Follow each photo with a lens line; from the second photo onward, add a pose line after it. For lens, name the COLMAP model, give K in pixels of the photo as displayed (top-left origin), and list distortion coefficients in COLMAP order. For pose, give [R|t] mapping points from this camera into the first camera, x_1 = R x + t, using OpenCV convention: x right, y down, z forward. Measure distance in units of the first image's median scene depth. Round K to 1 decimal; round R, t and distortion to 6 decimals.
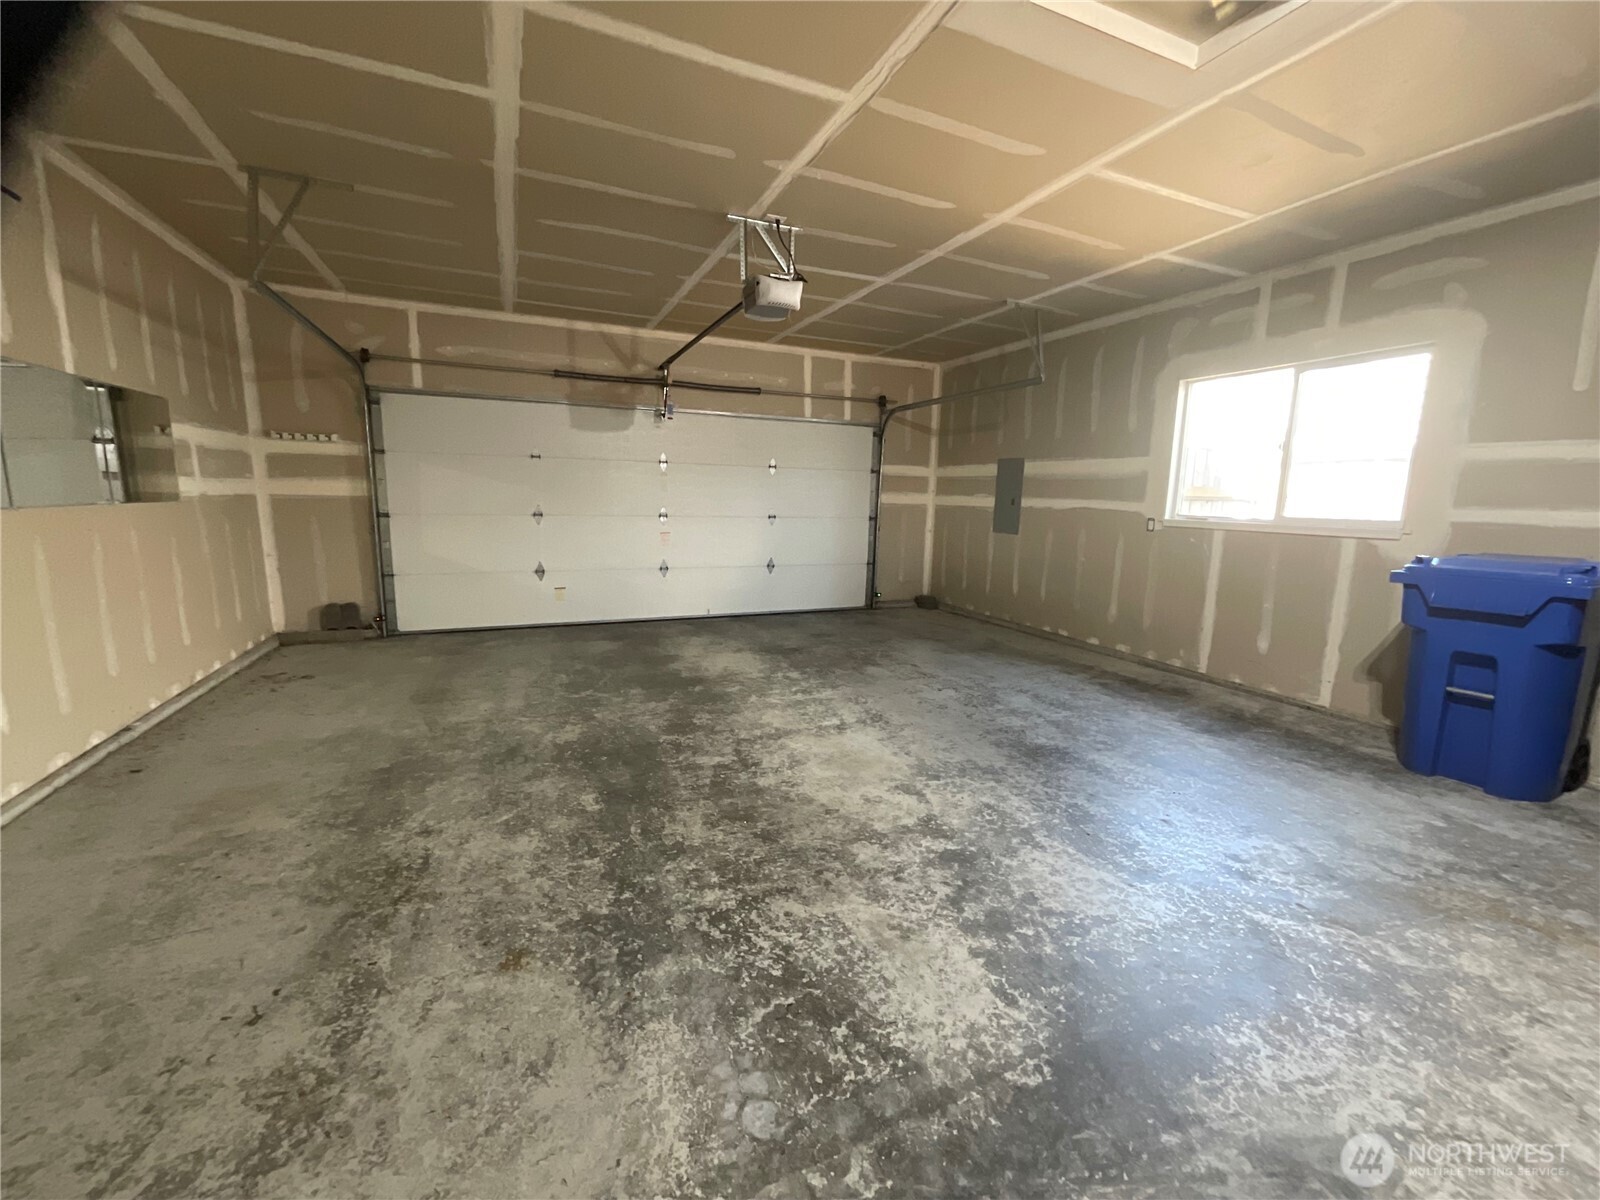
lens RADIAL K [[681.9, 0, 806.9], [0, 681.9, 604.2], [0, 0, 1]] dist [0.001188, -0.000697]
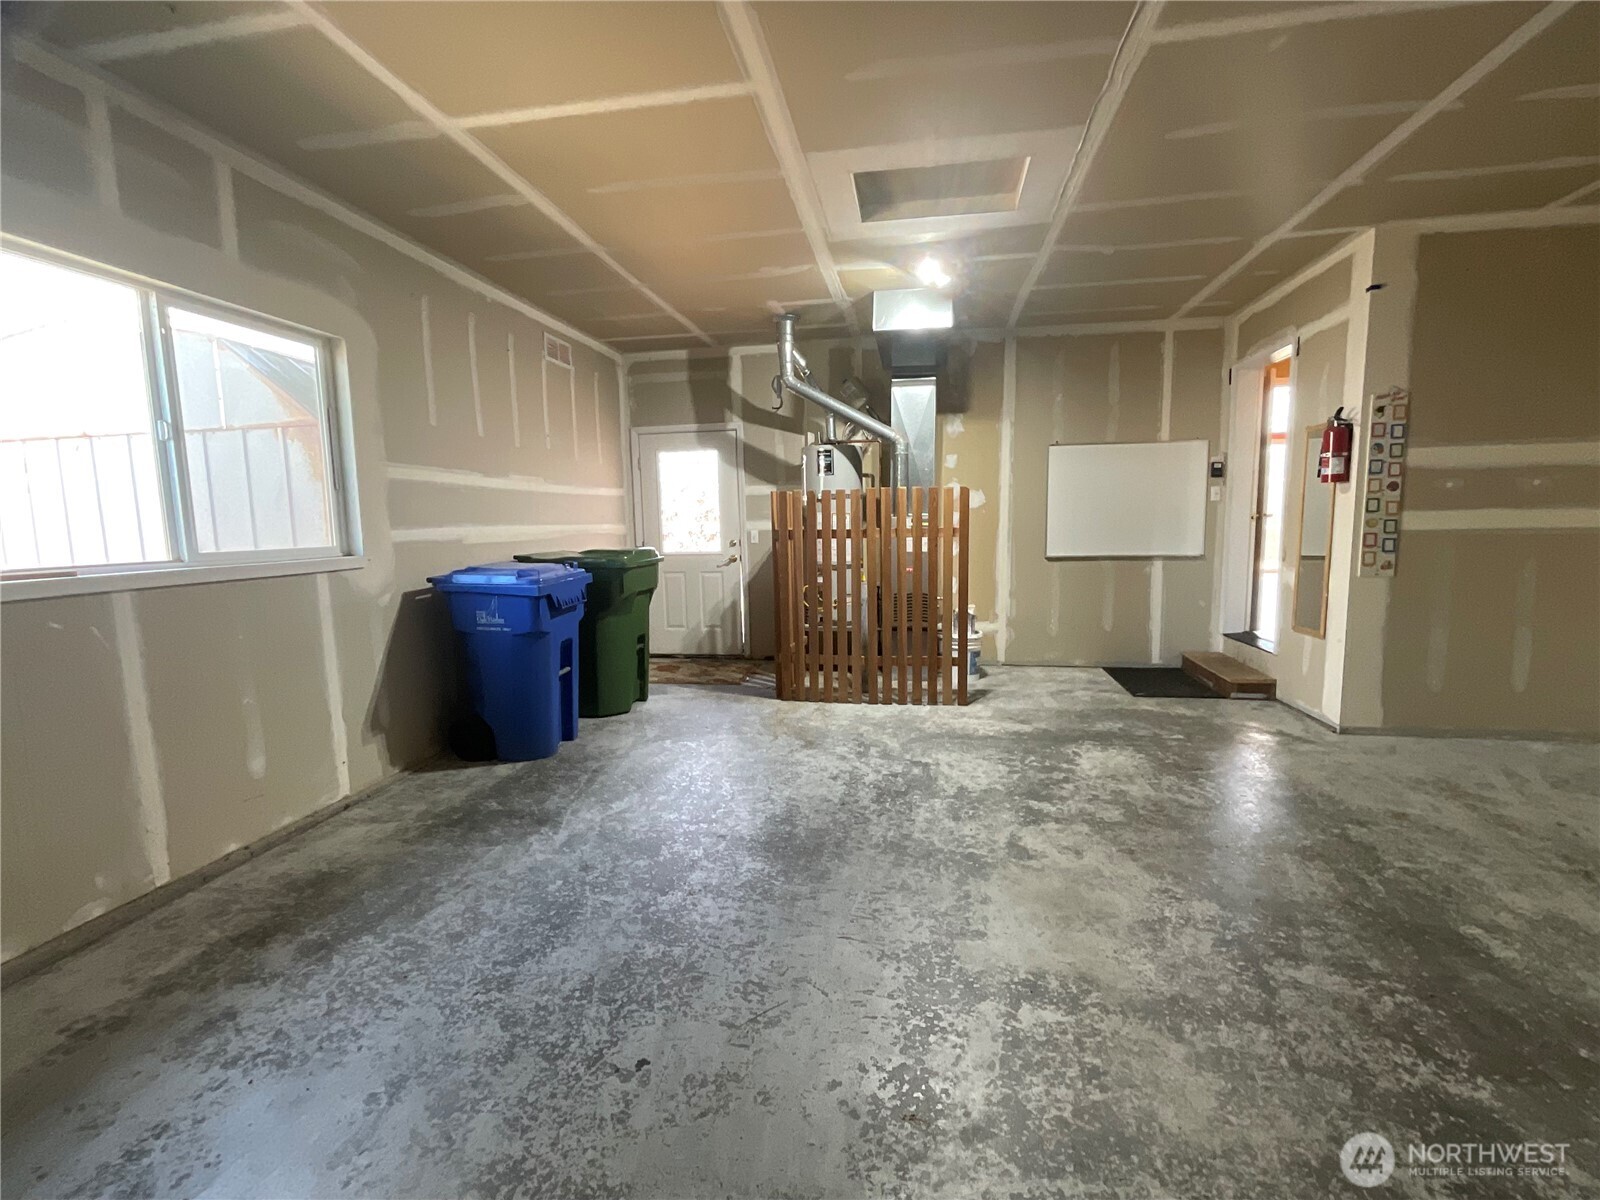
lens RADIAL K [[701.9, 0, 804.3], [0, 701.9, 598.9], [0, 0, 1]] dist [-0.007505, 0.005627]
pose [[-0.834048, -0.069723, 0.547269, -0.088830], [0.089012, 0.961978, 0.258214, -0.292129], [-0.544464, 0.264076, -0.796130, 1.765618]]
